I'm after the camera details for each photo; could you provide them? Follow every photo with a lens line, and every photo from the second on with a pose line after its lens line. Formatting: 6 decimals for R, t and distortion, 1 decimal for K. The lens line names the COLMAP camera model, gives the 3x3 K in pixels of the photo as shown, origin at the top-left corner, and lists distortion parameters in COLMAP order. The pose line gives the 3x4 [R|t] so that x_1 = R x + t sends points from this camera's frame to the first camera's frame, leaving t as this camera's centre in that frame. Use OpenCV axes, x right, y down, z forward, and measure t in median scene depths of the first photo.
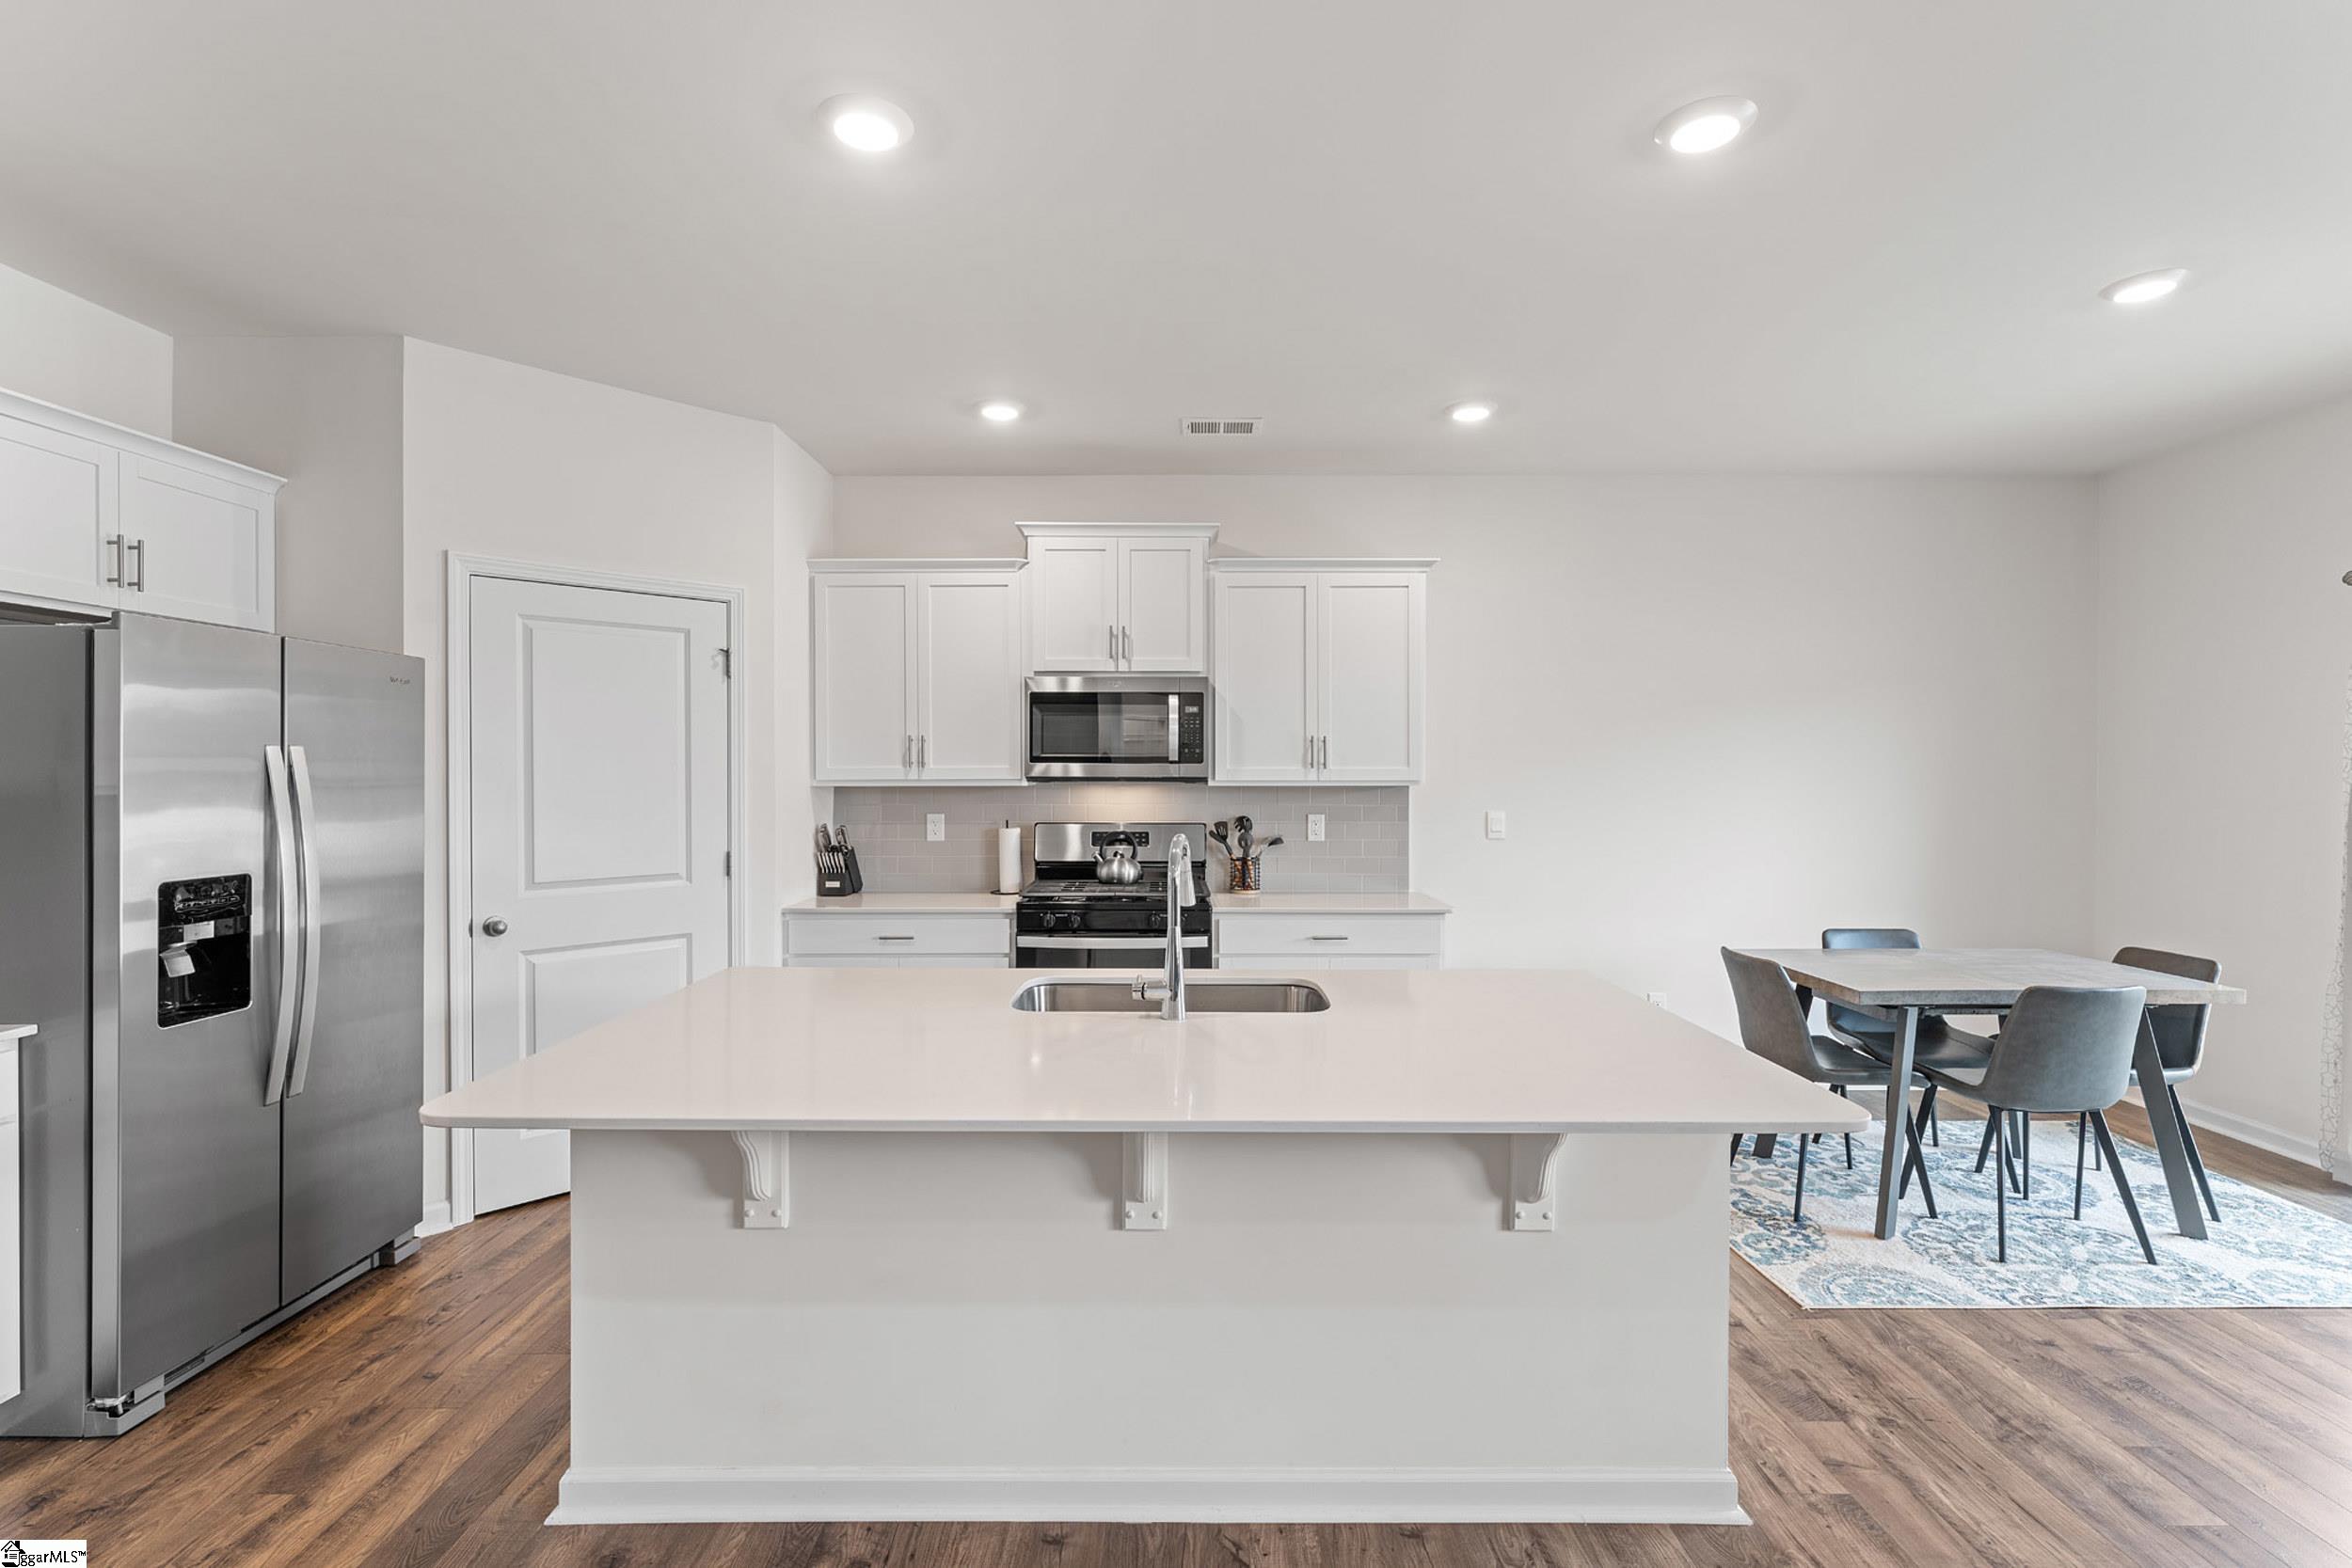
lens RADIAL K [[1094.2, 0, 1172.9], [0, 1094.2, 767.8], [0, 0, 1]] dist [0.009290, 0.000091]
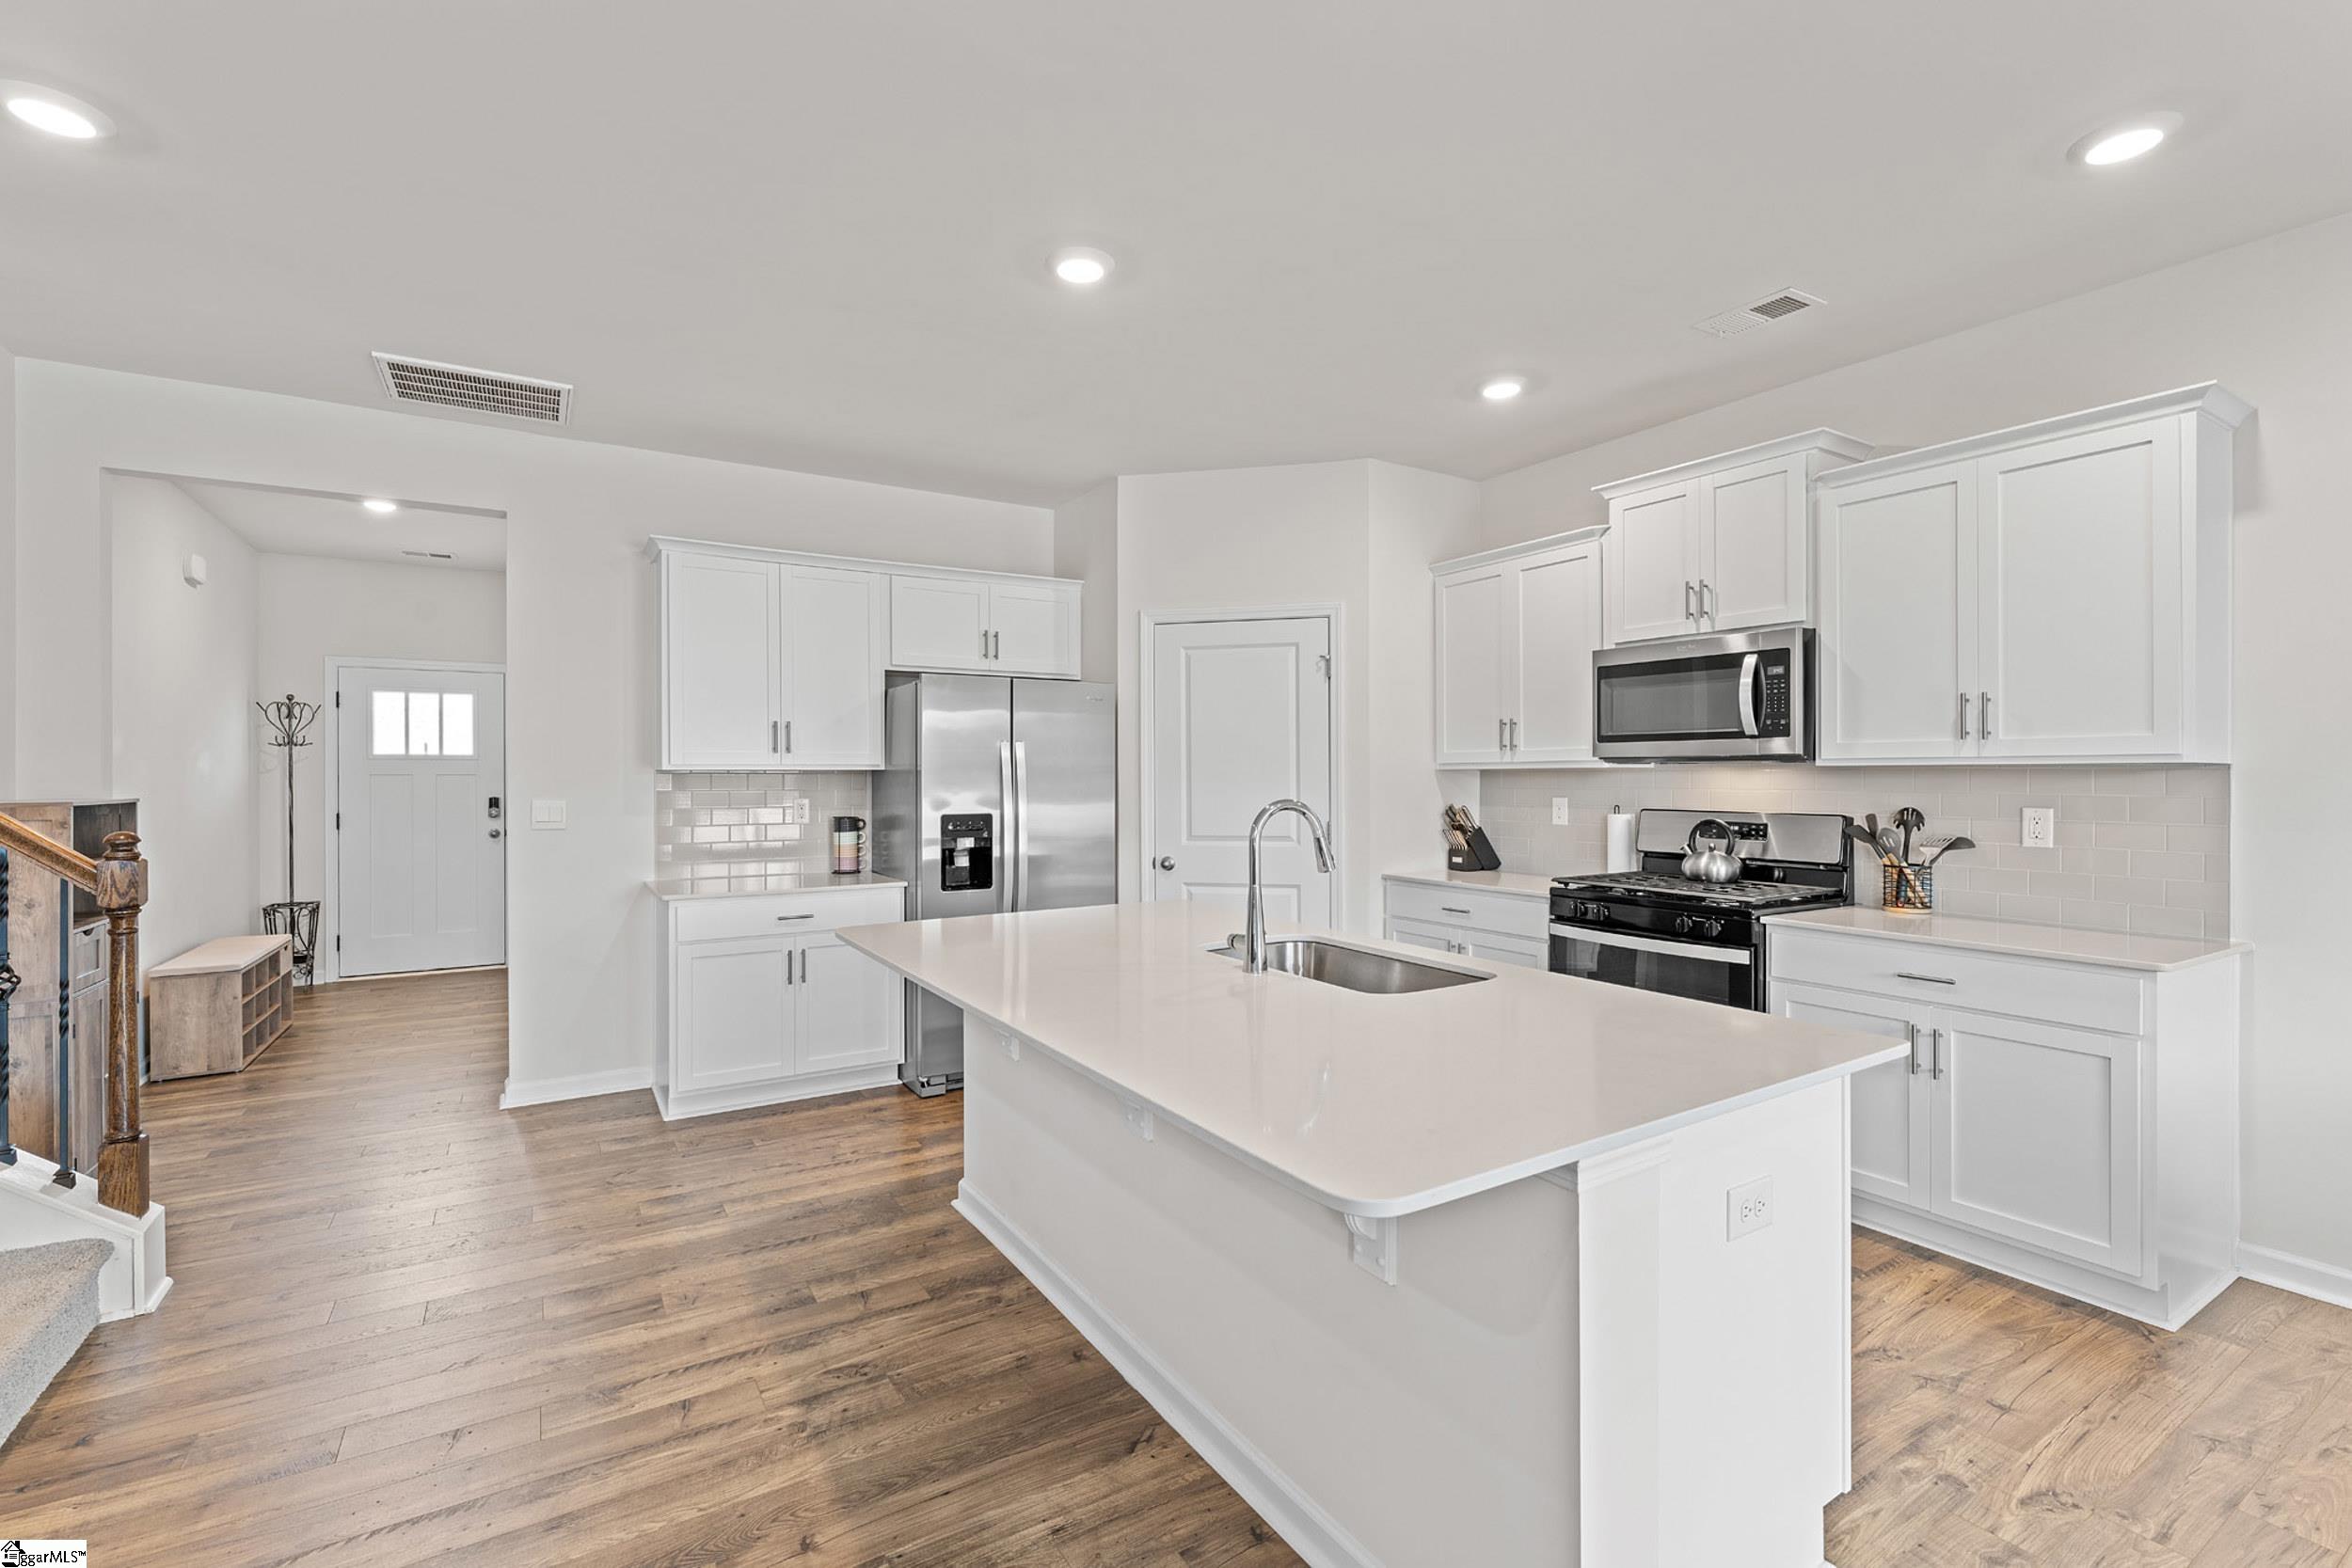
lens RADIAL K [[1007.7, 0, 1158.6], [0, 1007.7, 775.6], [0, 0, 1]] dist [-0.001989, -0.000300]
pose [[0.525715, -0.000591, -0.850661, 0.398668], [0.006889, 0.999970, 0.003563, 0.017650], [0.850633, -0.007733, 0.525703, 0.224587]]
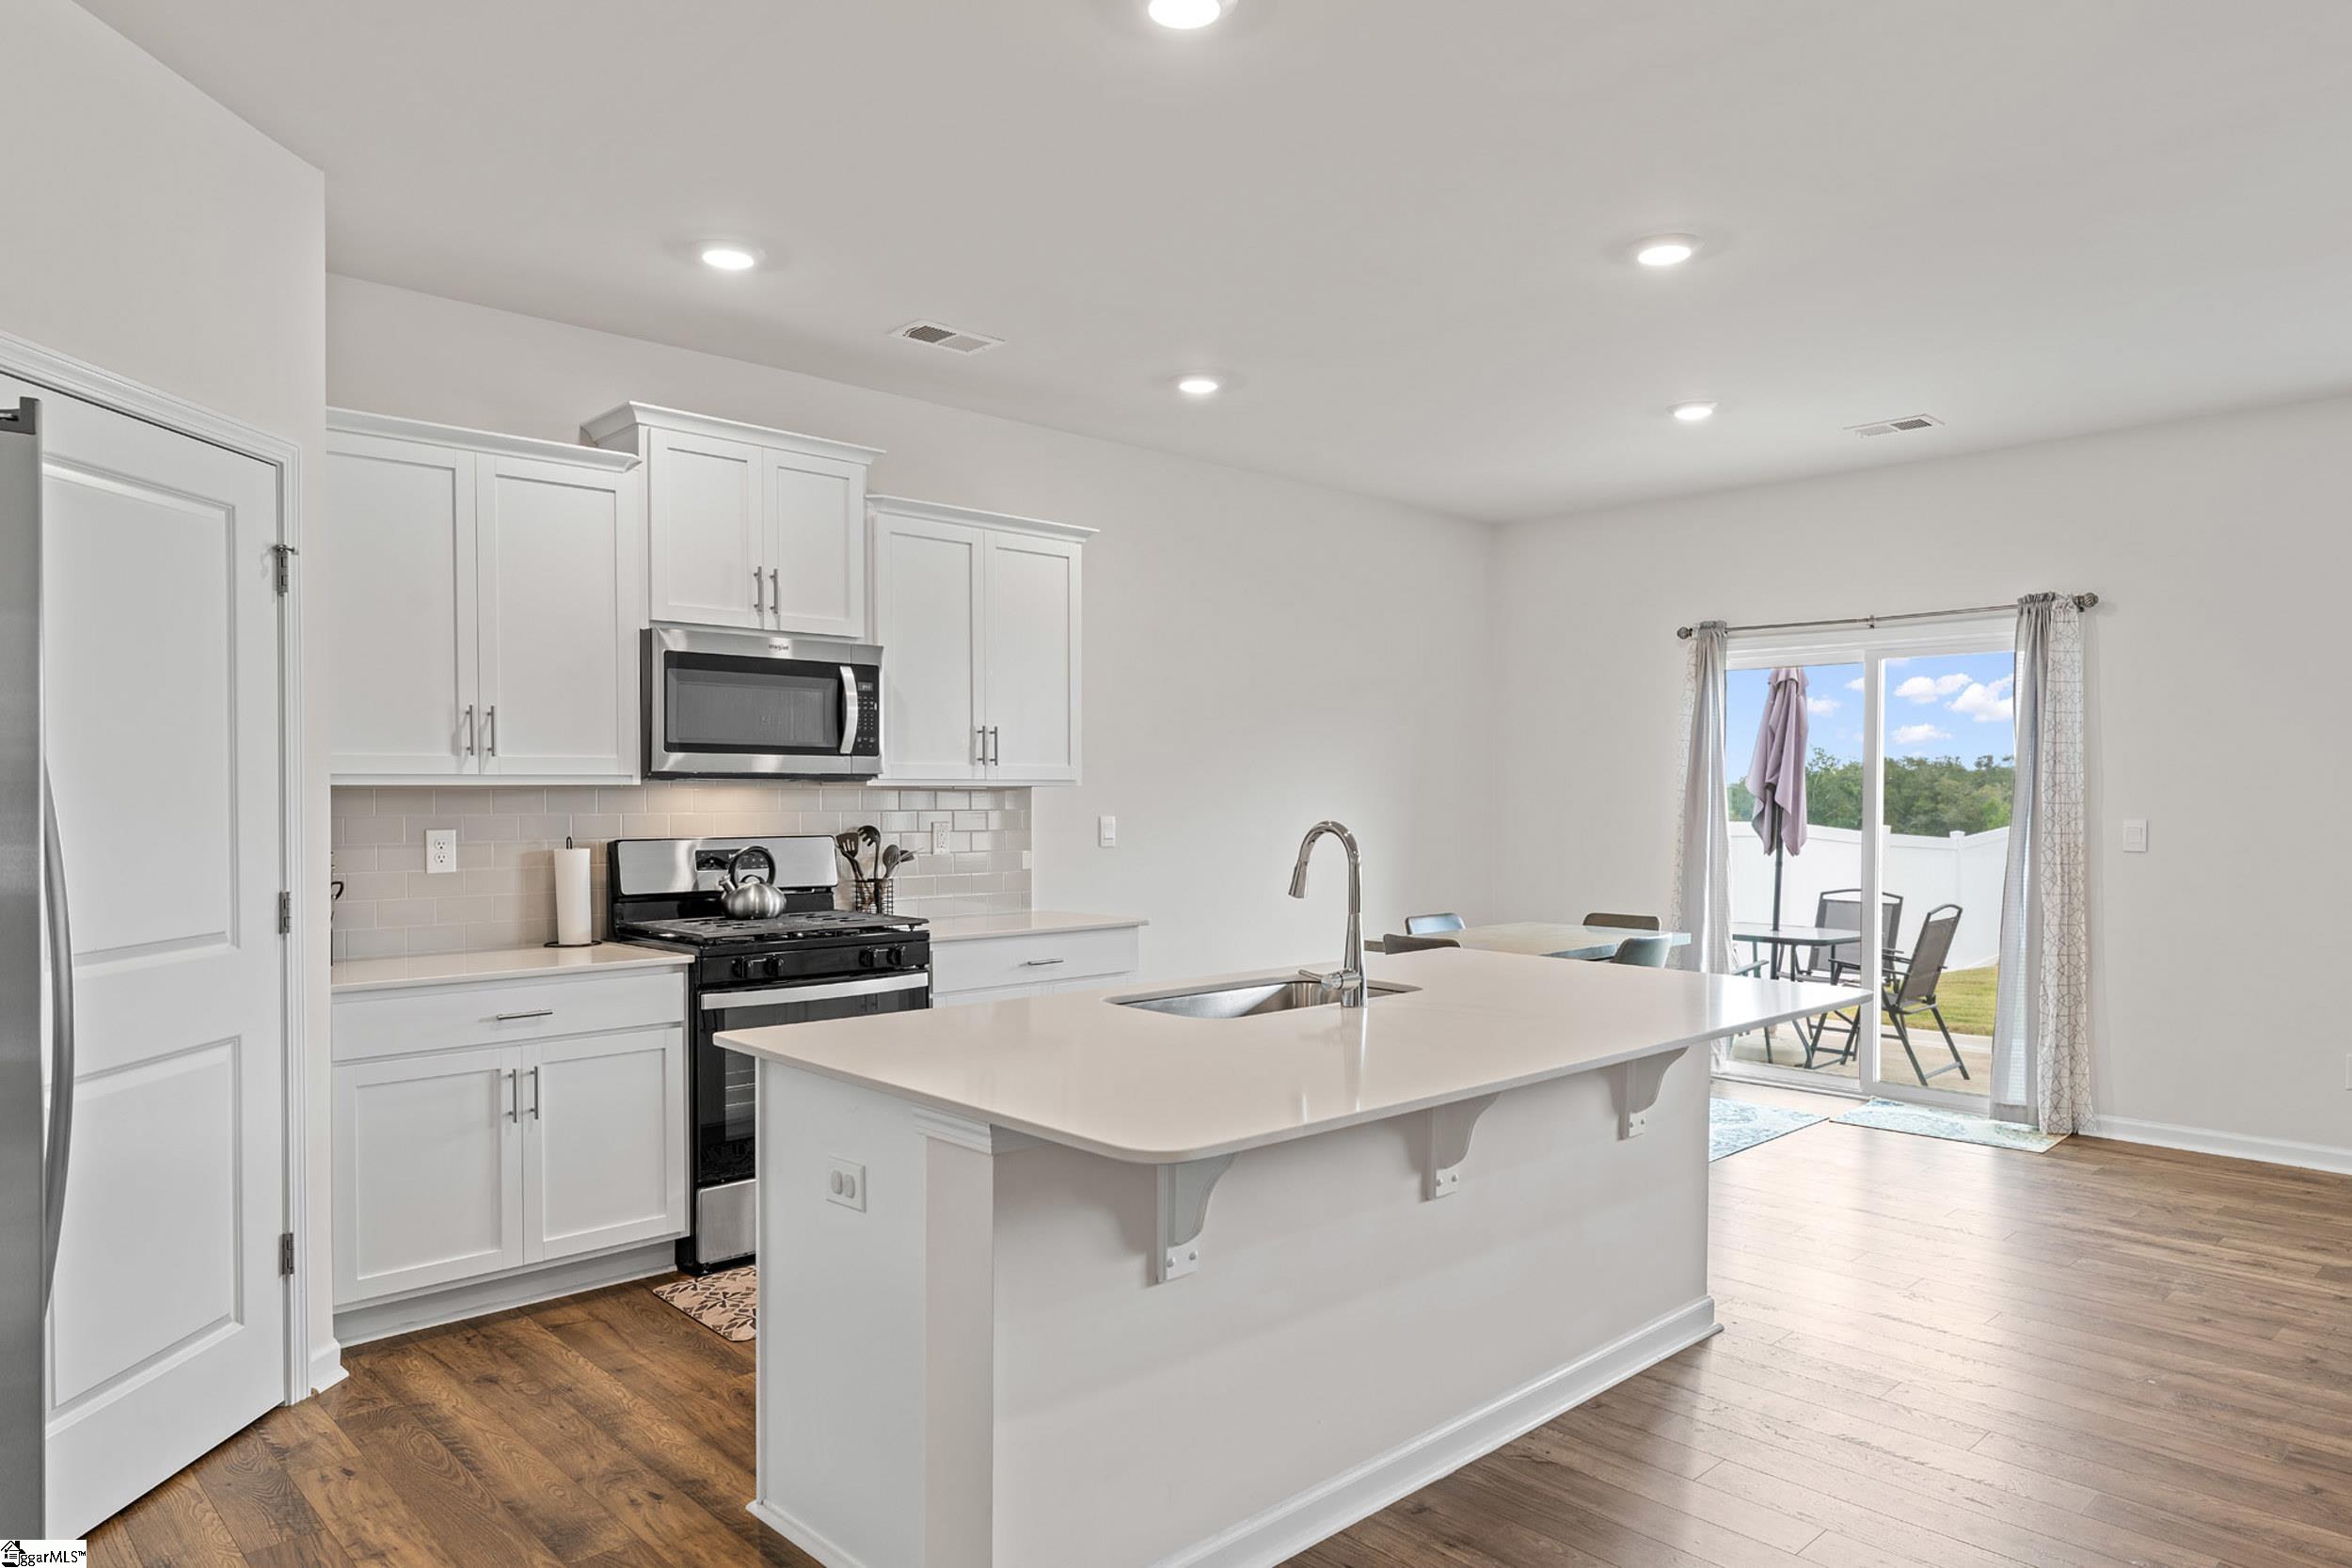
lens RADIAL K [[1483.3, 0, 1171.0], [0, 1483.3, 791.5], [0, 0, 1]] dist [-0.012570, 0.000520]
pose [[0.722223, 0.000604, 0.691661, -0.542729], [-0.004167, 0.999985, 0.003478, 0.016020], [-0.691648, -0.005394, 0.722214, 0.090321]]
